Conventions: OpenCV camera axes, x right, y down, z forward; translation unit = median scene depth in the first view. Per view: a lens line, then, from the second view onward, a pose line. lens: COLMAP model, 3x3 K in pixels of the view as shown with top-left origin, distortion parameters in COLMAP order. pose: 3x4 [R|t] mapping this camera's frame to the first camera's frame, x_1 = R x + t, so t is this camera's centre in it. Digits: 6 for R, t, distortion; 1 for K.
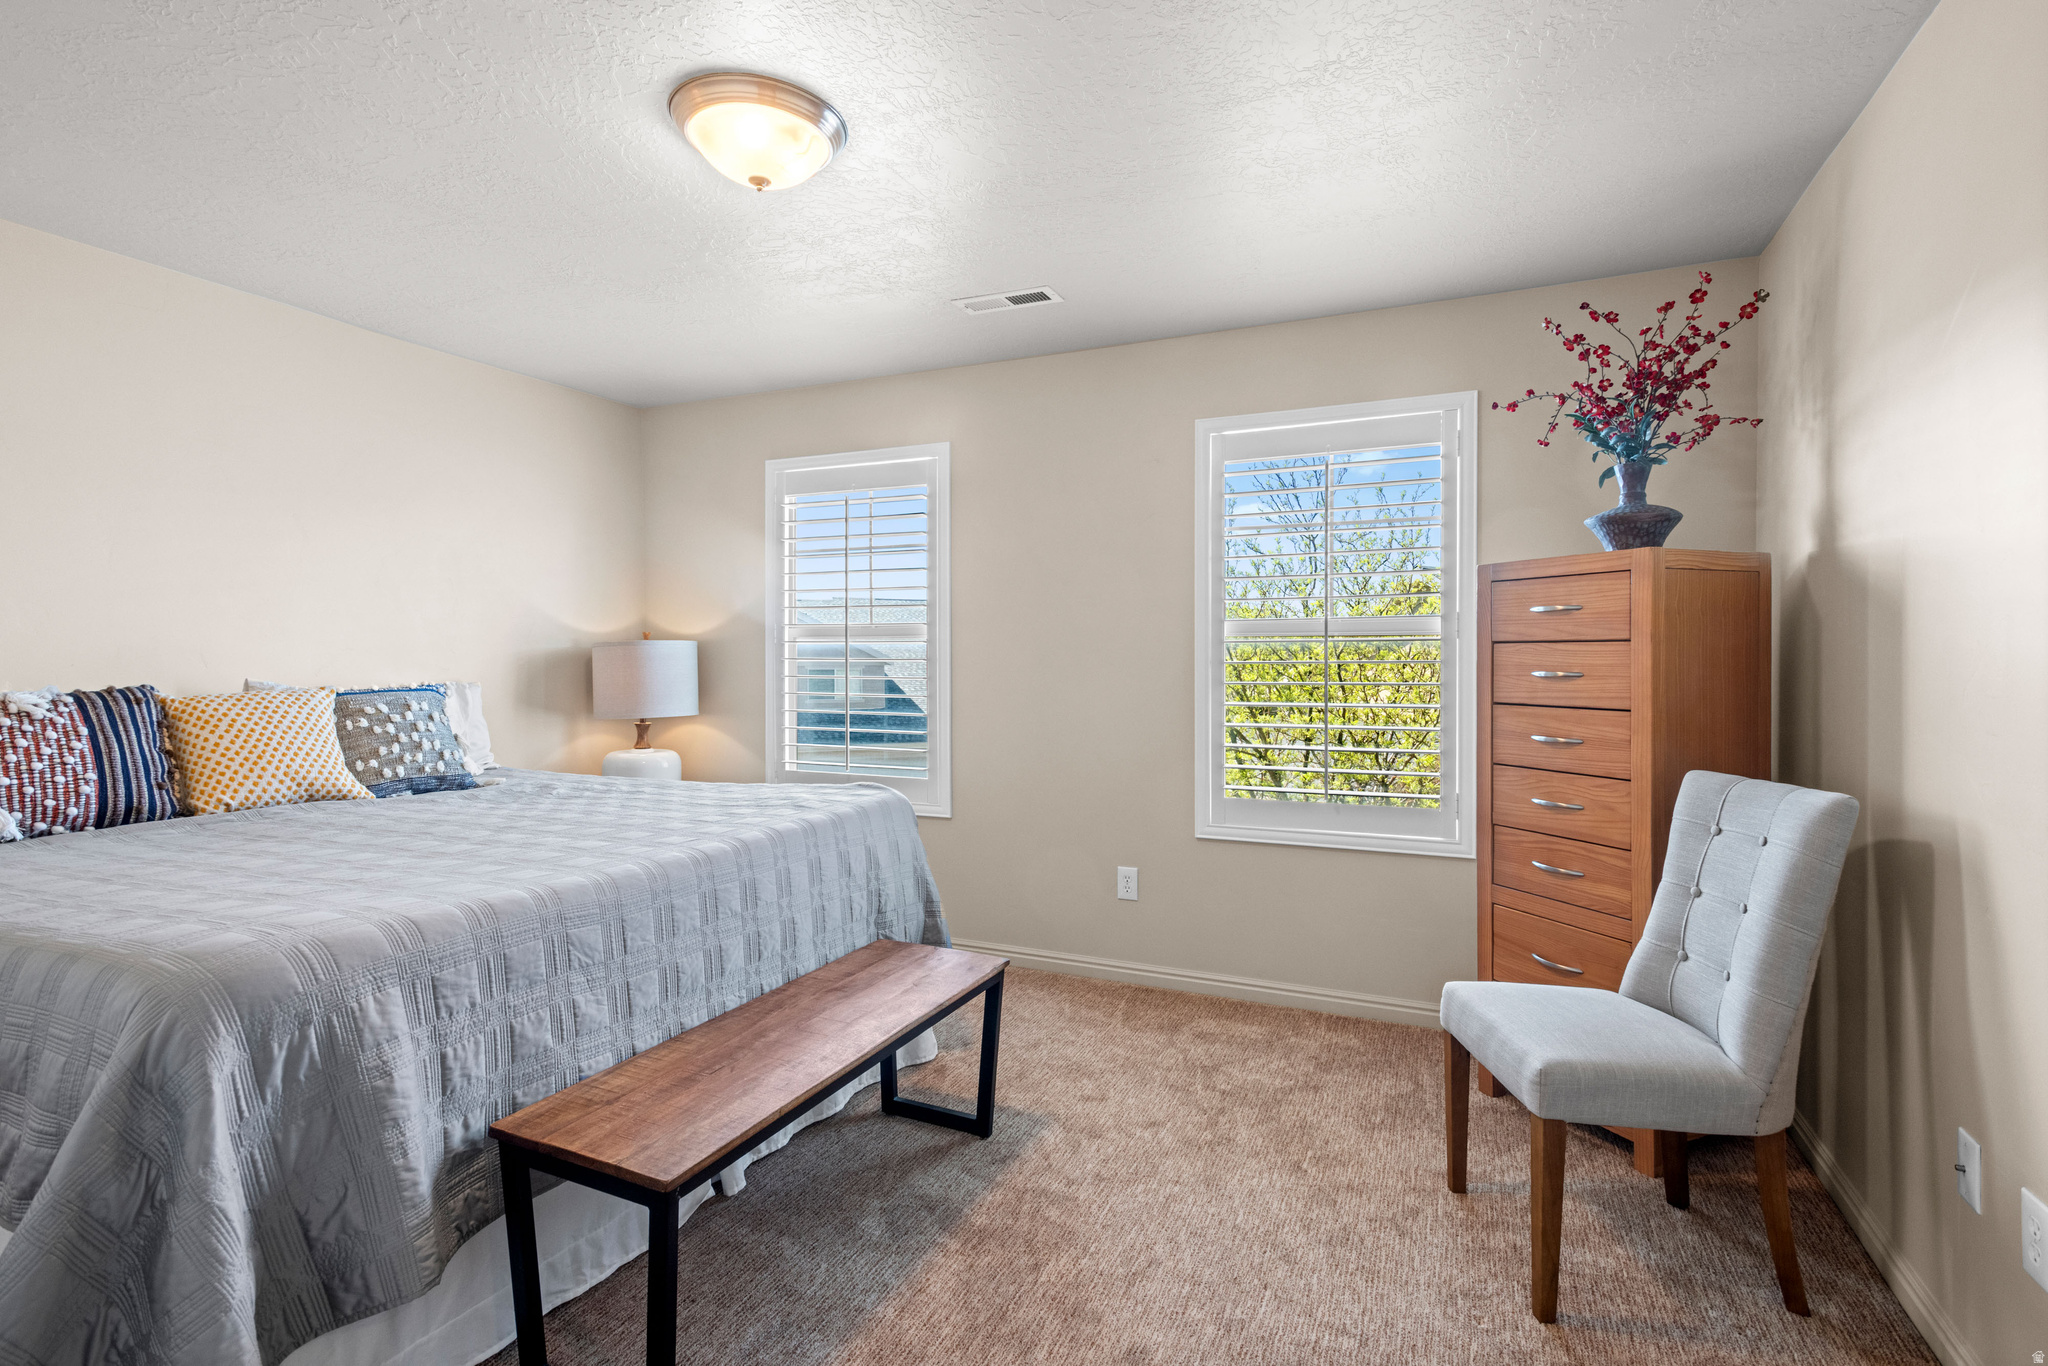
lens RADIAL K [[976.5, 0, 1019.6], [0, 976.5, 680.4], [0, 0, 1]] dist [0.012865, -0.000732]
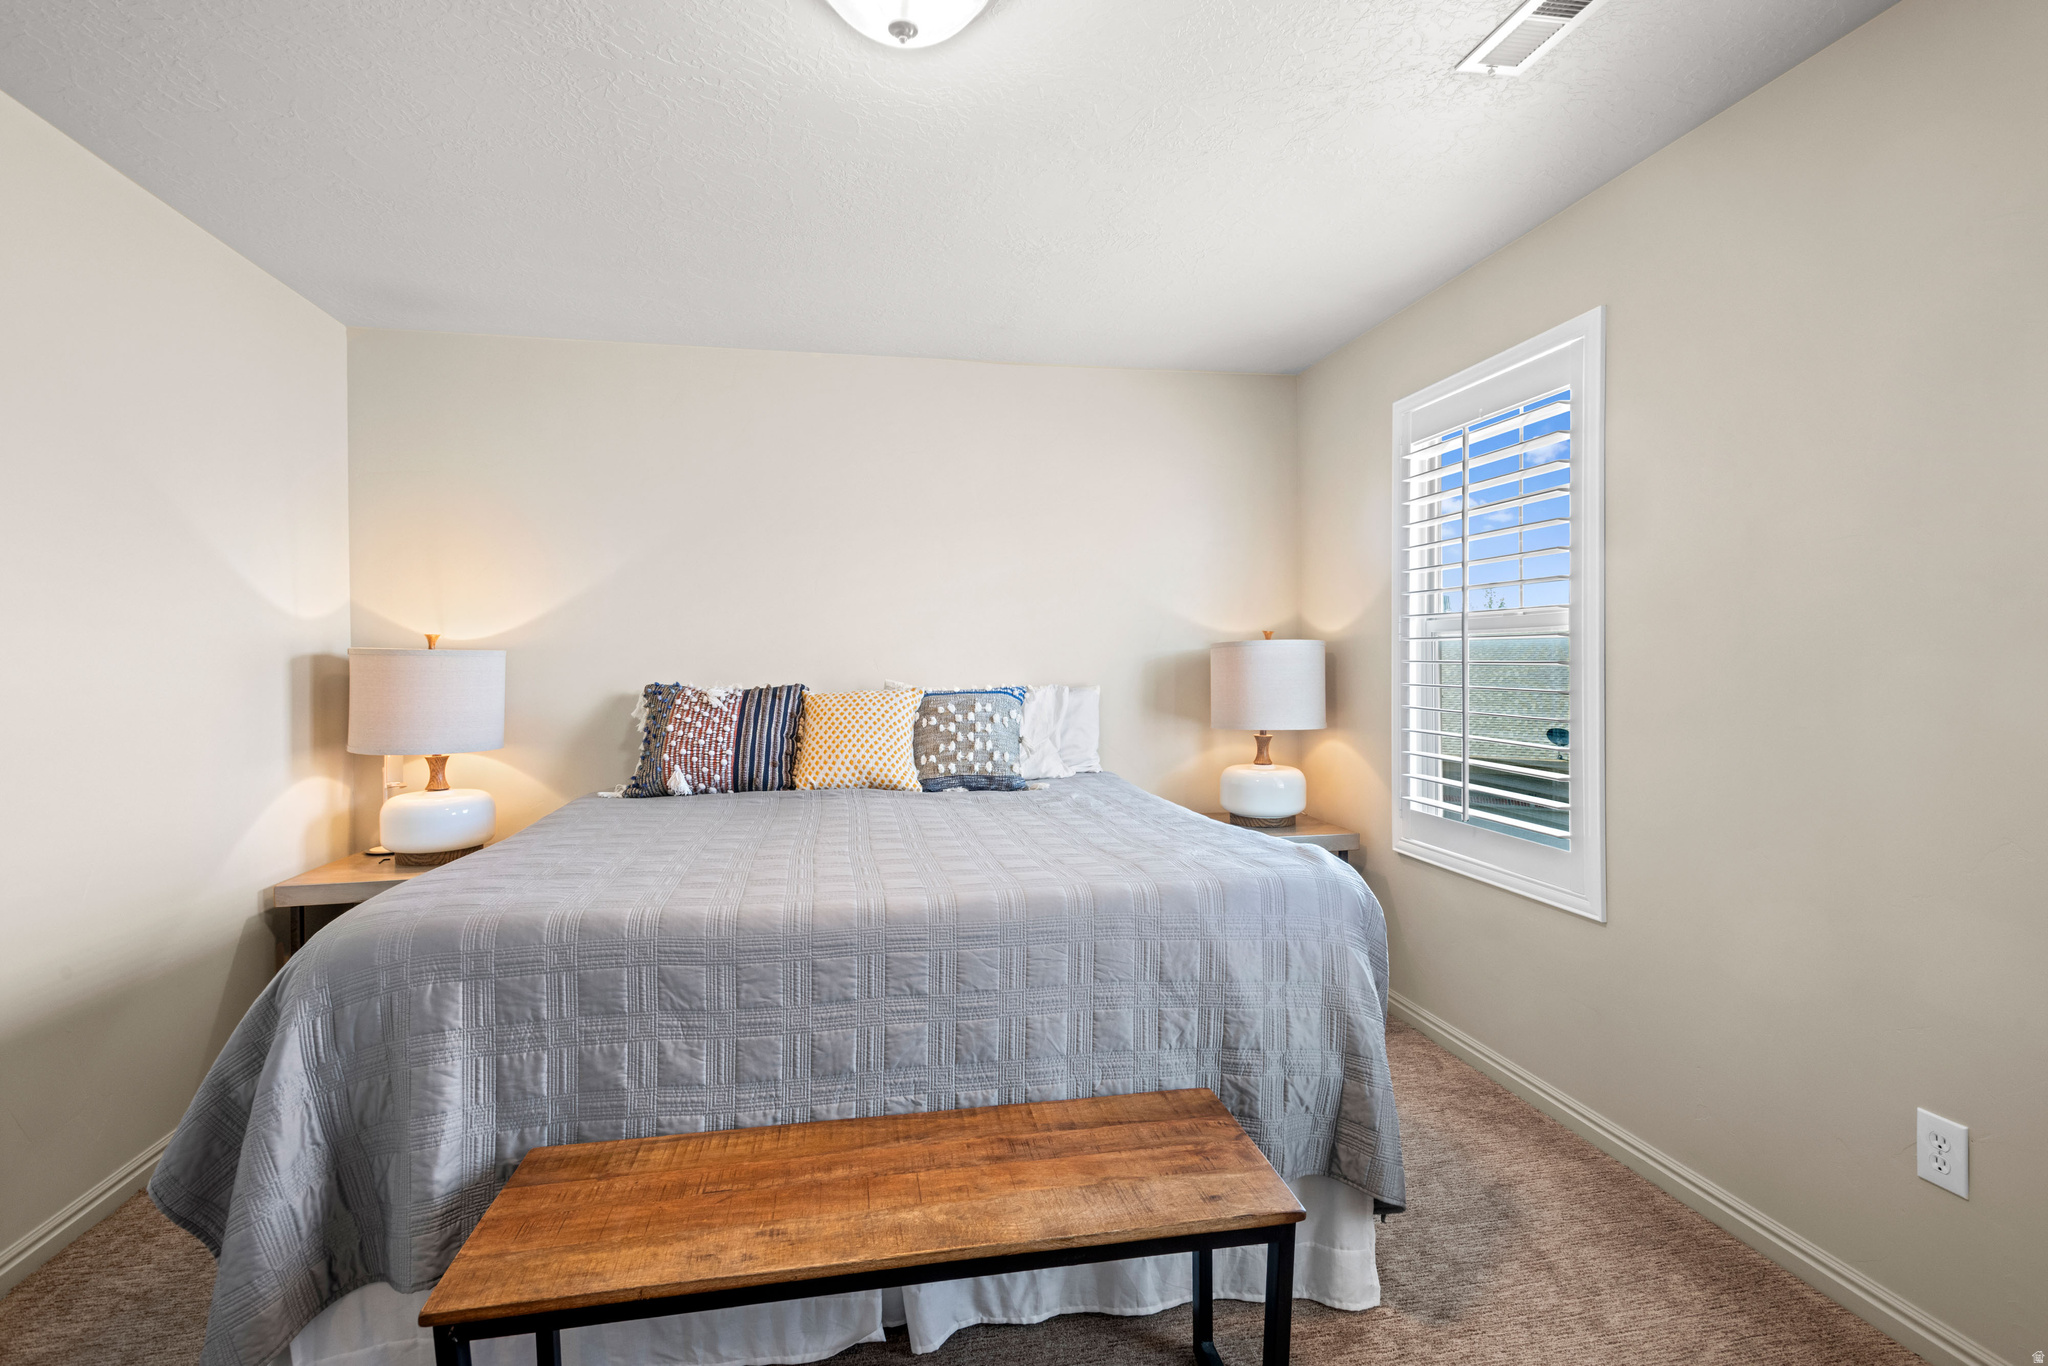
lens RADIAL K [[976.5, 0, 1022.8], [0, 976.5, 678.4], [0, 0, 1]] dist [0.012865, -0.000732]
pose [[0.577465, 0.012981, -0.816312, 0.307946], [-0.015475, 0.999868, 0.004952, -0.012780], [0.816269, 0.009773, 0.577590, 0.490829]]
